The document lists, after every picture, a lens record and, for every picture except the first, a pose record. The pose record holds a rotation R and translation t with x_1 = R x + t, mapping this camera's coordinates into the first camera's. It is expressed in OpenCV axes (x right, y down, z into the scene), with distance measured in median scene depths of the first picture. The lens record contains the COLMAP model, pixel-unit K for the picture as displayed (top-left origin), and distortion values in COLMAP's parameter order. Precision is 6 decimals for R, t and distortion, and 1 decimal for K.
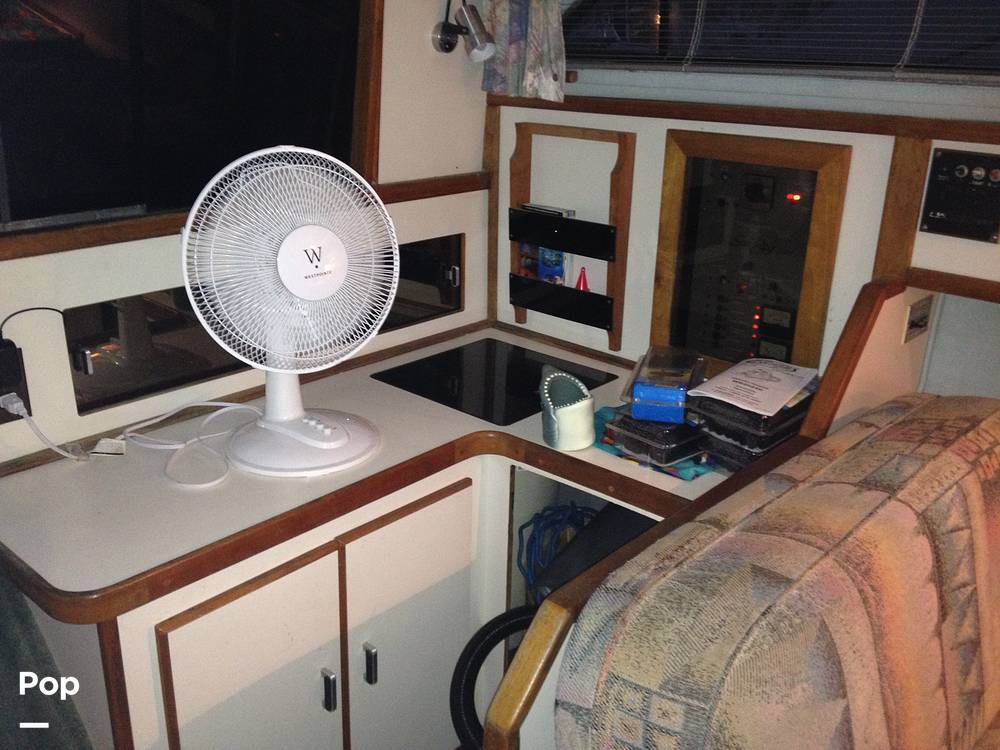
lens RADIAL K [[976.2, 0, 498.4], [0, 976.2, 374.9], [0, 0, 1]] dist [0.027930, 0.000000]
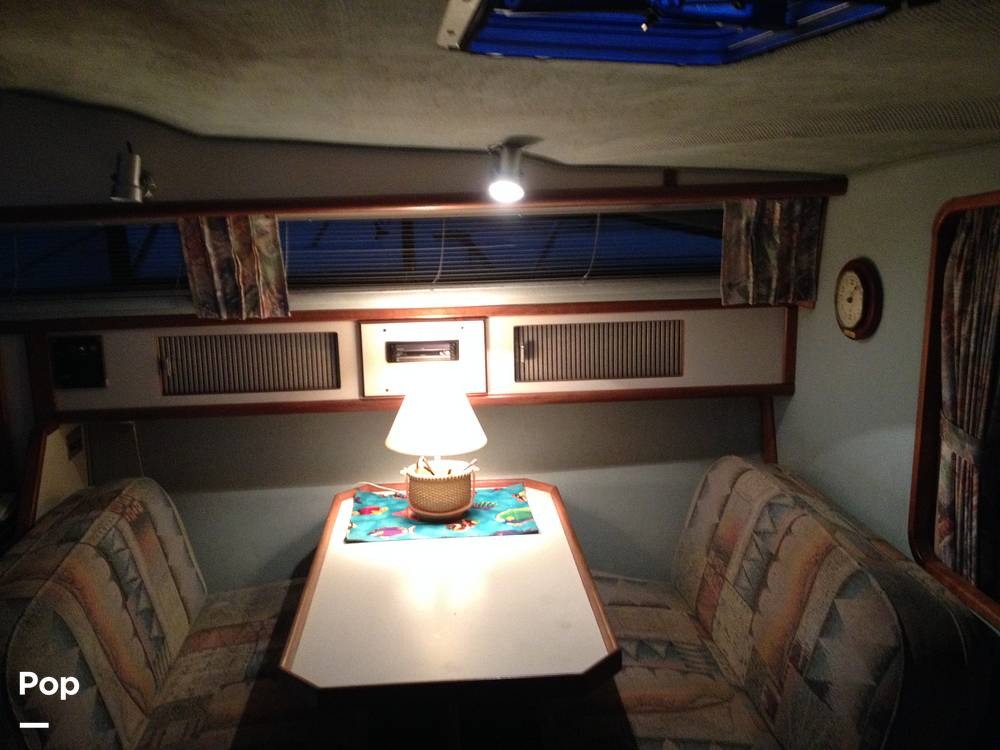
lens RADIAL K [[976.2, 0, 497.4], [0, 976.2, 372.6], [0, 0, 1]] dist [0.027930, 0.000000]
pose [[0.679925, -0.203267, 0.704545, -0.251179], [0.295967, 0.955145, -0.010057, 0.069222], [-0.670899, 0.215360, 0.709588, -0.774043]]
